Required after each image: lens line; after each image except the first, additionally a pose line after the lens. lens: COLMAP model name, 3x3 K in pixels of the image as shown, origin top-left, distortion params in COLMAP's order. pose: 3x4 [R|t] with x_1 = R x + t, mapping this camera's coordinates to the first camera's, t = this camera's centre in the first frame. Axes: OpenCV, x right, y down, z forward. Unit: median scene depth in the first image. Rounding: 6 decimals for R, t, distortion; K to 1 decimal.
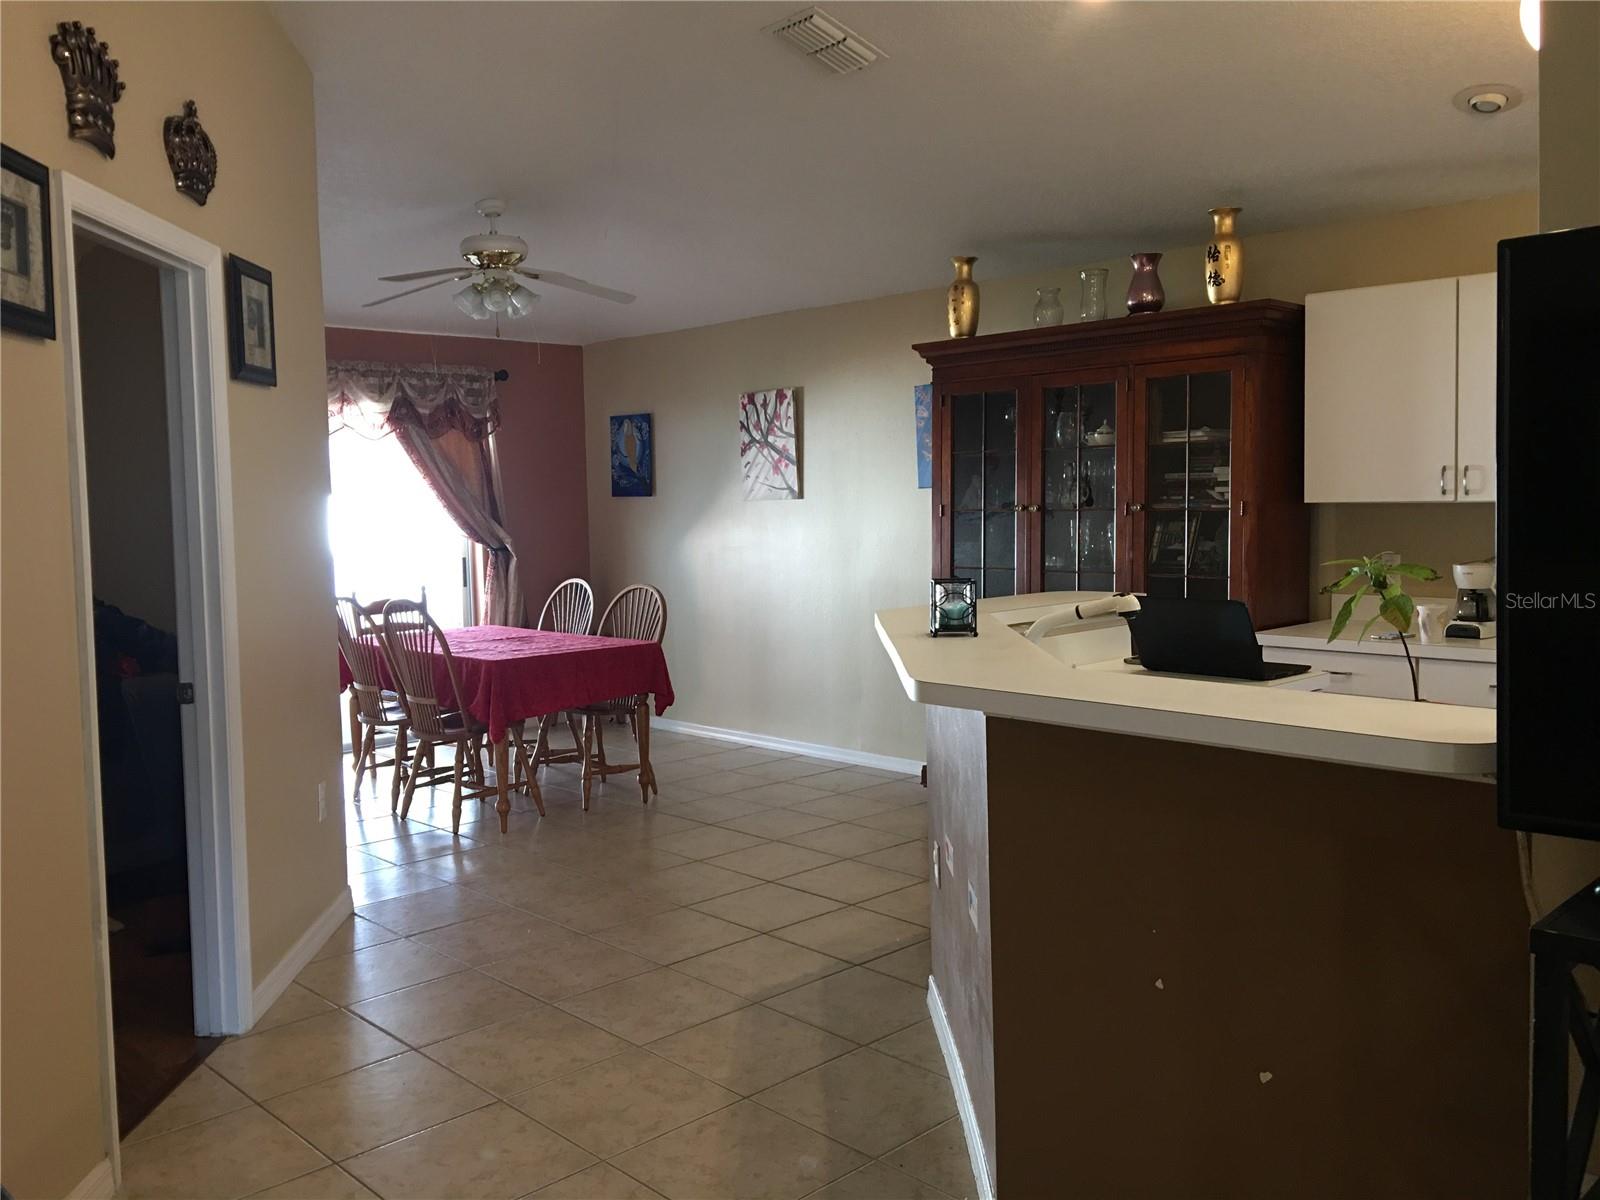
lens RADIAL K [[1347.3, 0, 767.8], [0, 1347.3, 574.6], [0, 0, 1]] dist [0.039413, -0.036538]
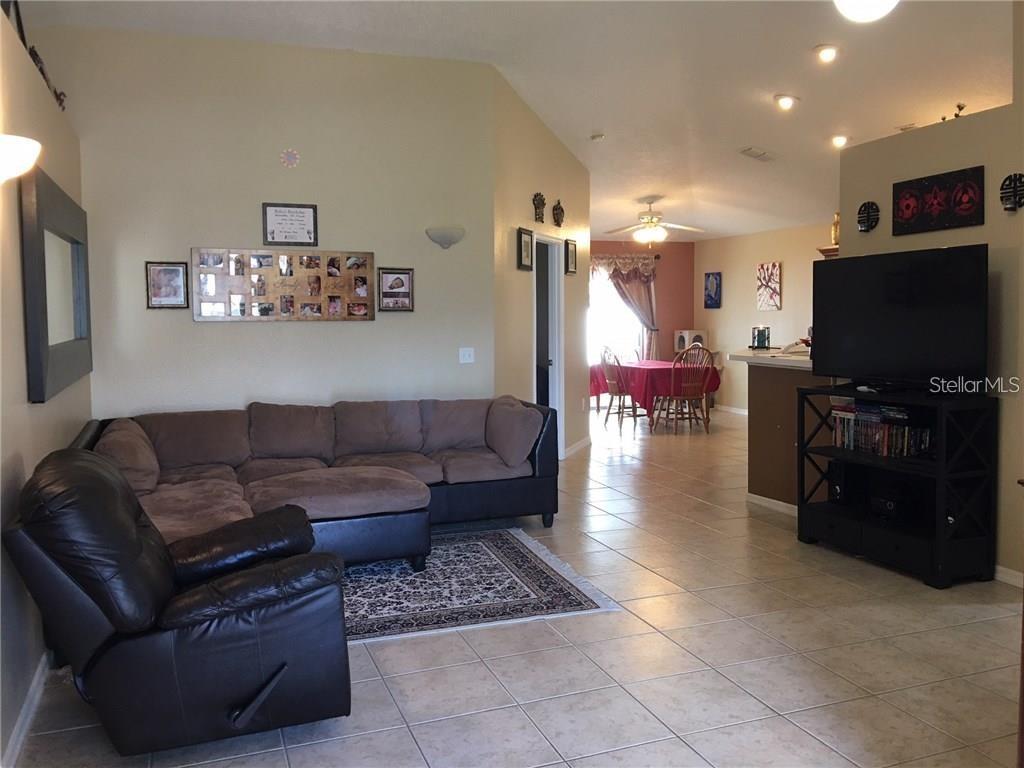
lens RADIAL K [[862.3, 0, 508.5], [0, 862.3, 375.2], [0, 0, 1]] dist [0.039413, -0.036538]
pose [[0.923502, 0.038419, -0.381665, 0.158812], [-0.030357, 0.999171, 0.027124, 0.028590], [0.382391, -0.013463, 0.923902, -0.538762]]
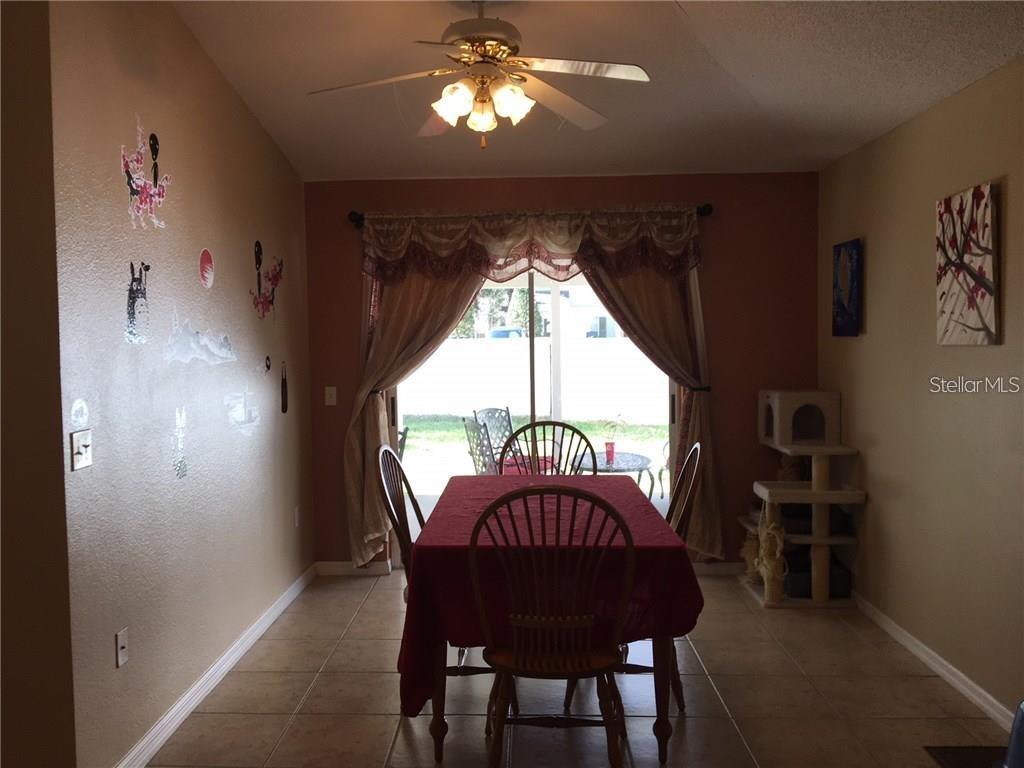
lens RADIAL K [[862.3, 0, 494.4], [0, 862.3, 353.1], [0, 0, 1]] dist [0.039413, -0.036538]
pose [[0.700199, 0.026721, -0.713448, 0.152038], [-0.047140, 0.998849, -0.008854, -0.035030], [0.712390, 0.039831, 0.700652, 0.498479]]
